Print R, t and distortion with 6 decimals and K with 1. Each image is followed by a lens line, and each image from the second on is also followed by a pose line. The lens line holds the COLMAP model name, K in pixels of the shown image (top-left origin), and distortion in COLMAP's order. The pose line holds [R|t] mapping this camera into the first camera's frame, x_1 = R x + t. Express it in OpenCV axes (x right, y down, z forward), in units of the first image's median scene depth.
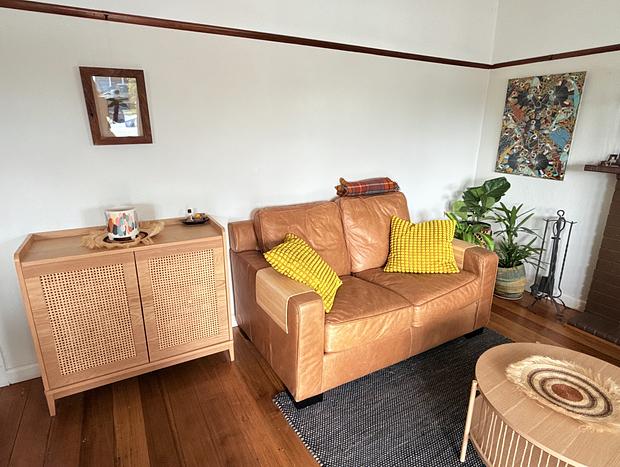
lens RADIAL K [[363.2, 0, 309.2], [0, 363.2, 233.9], [0, 0, 1]] dist [0.001419, 0.000797]
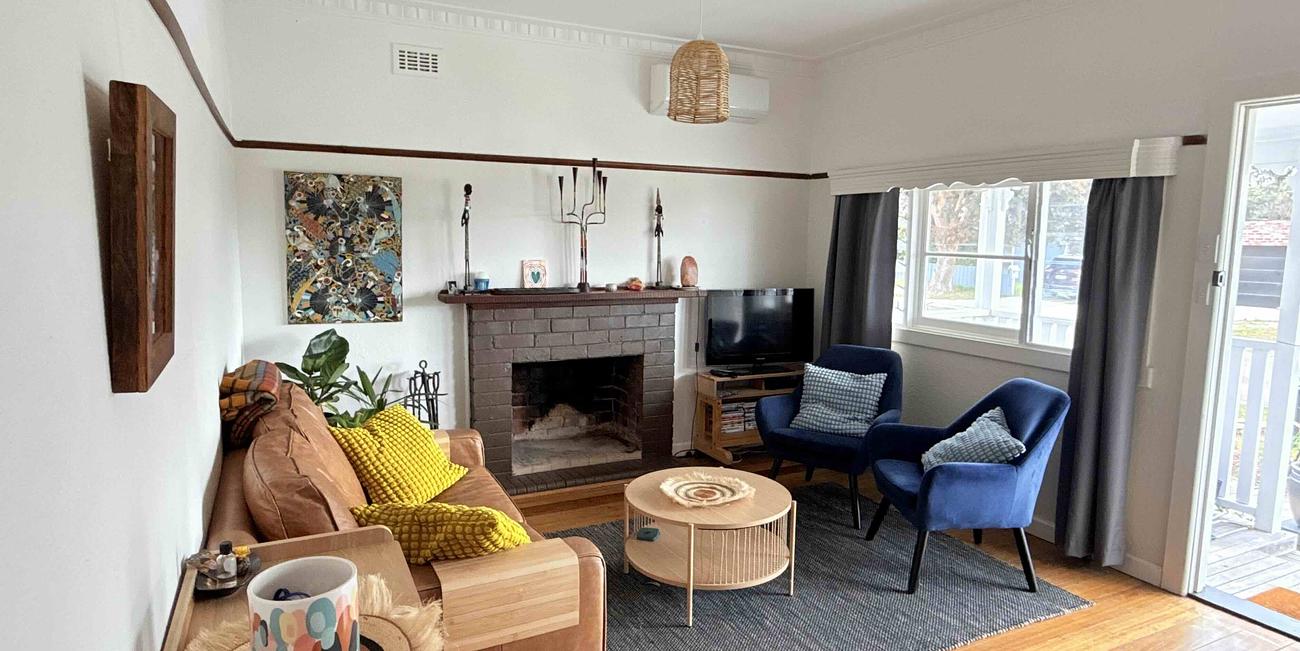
lens RADIAL K [[723.7, 0, 647.8], [0, 723.7, 322.7], [0, 0, 1]] dist [0.002735, 0.000108]
pose [[0.034296, -0.118637, 0.992345, -0.663834], [0.269784, 0.957167, 0.105107, -0.157152], [-0.962310, 0.264114, 0.064833, 0.431196]]
